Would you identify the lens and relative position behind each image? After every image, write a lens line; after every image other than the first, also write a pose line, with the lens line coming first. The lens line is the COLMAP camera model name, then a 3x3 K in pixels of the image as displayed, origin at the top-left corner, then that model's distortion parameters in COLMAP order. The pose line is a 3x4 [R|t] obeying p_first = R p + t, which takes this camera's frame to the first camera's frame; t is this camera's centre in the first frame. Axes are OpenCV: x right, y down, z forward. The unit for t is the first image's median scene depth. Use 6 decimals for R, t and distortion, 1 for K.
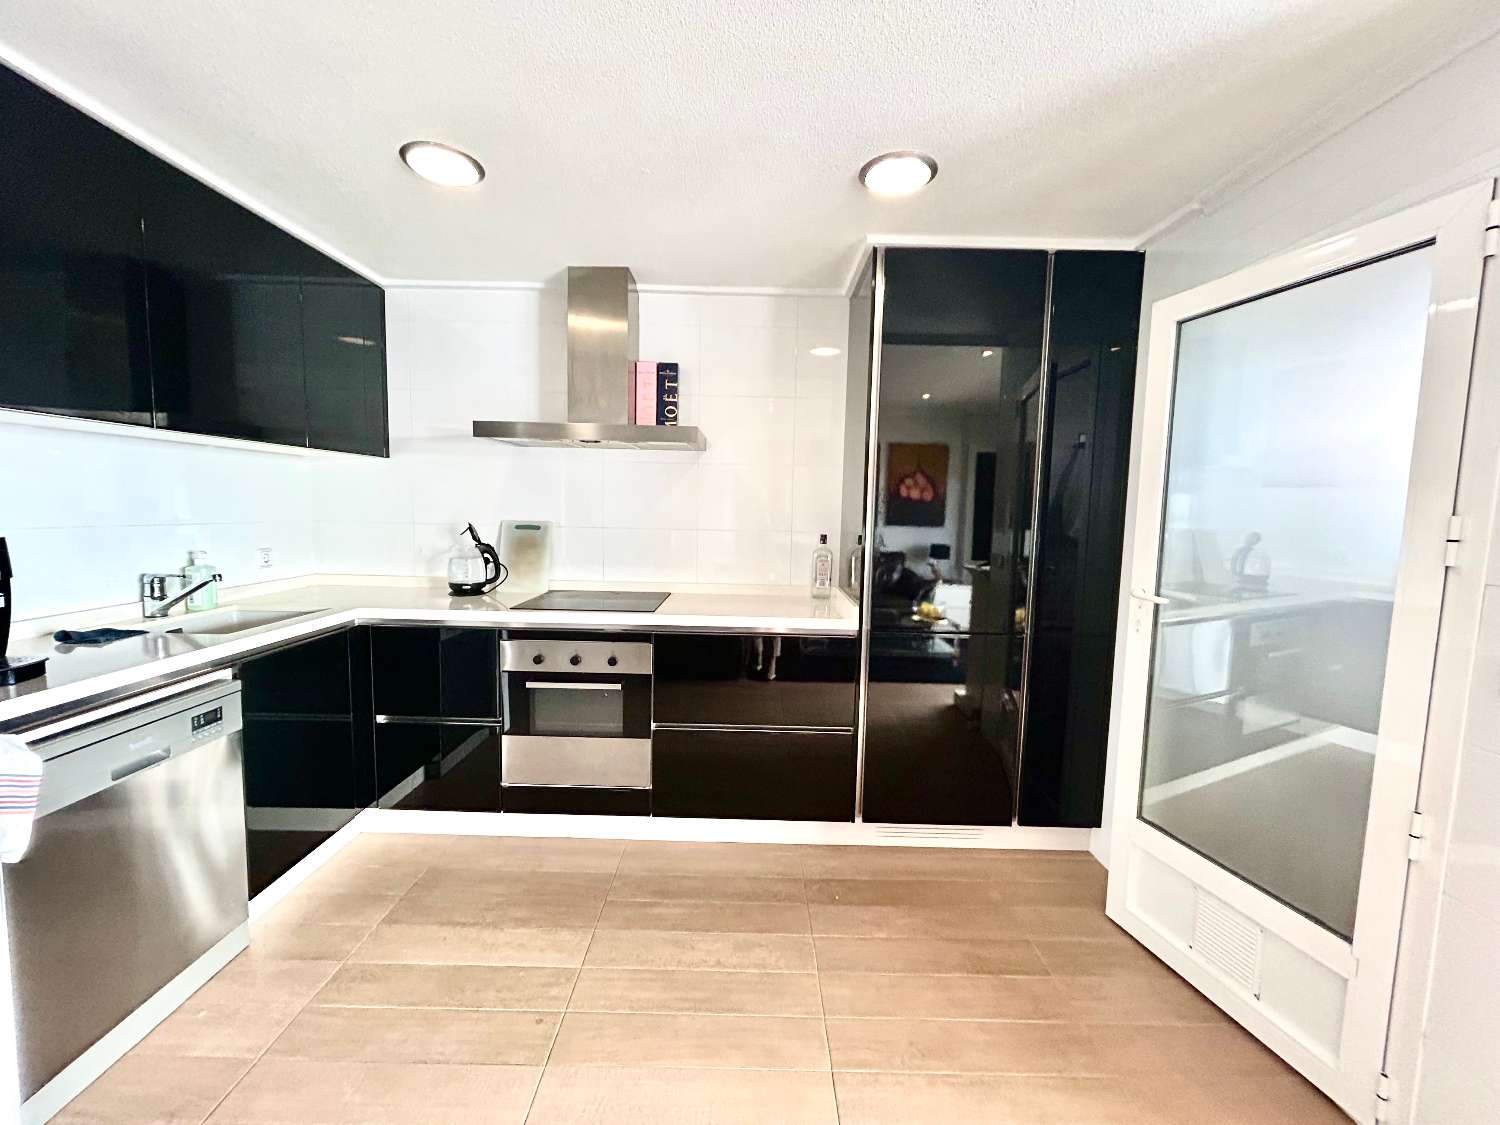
lens RADIAL K [[629.0, 0, 750.0], [0, 629.0, 562.5], [0, 0, 1]] dist [-0.001872, -0.000100]
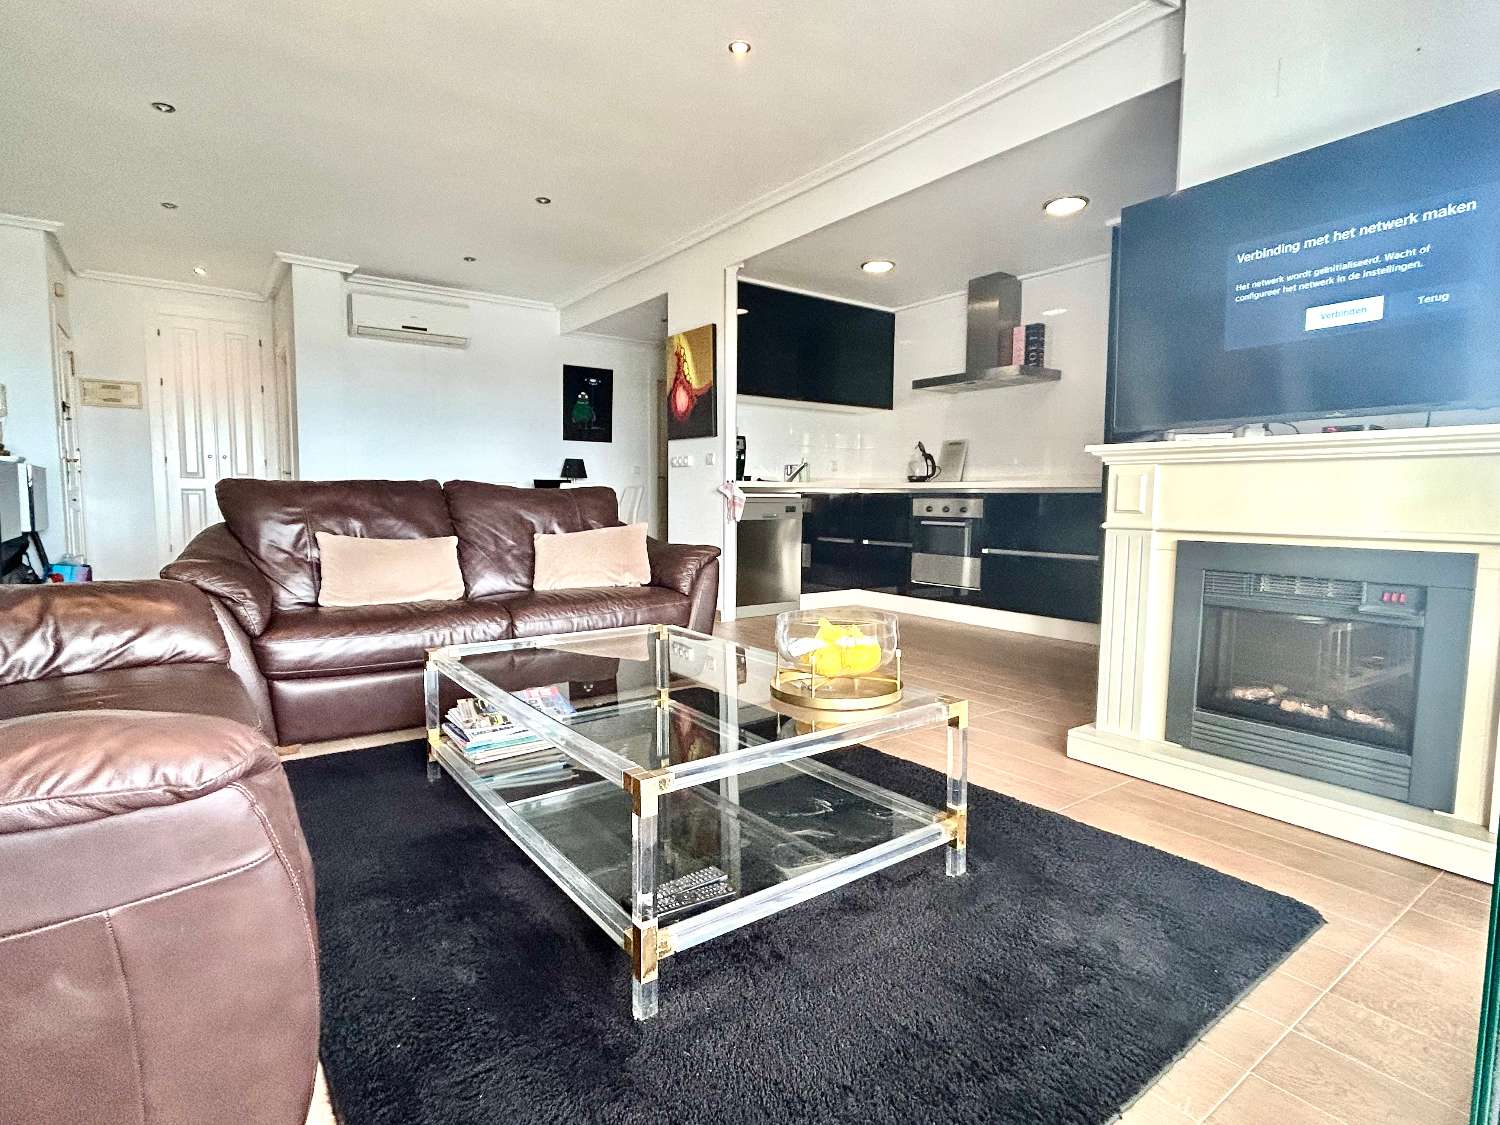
lens RADIAL K [[773.4, 0, 743.6], [0, 773.4, 562.1], [0, 0, 1]] dist [-0.003683, 0.000948]
pose [[0.598557, 0.050947, -0.799459, 1.083733], [-0.069791, 0.997497, 0.011315, 0.305367], [0.798035, 0.049022, 0.600614, -0.723533]]
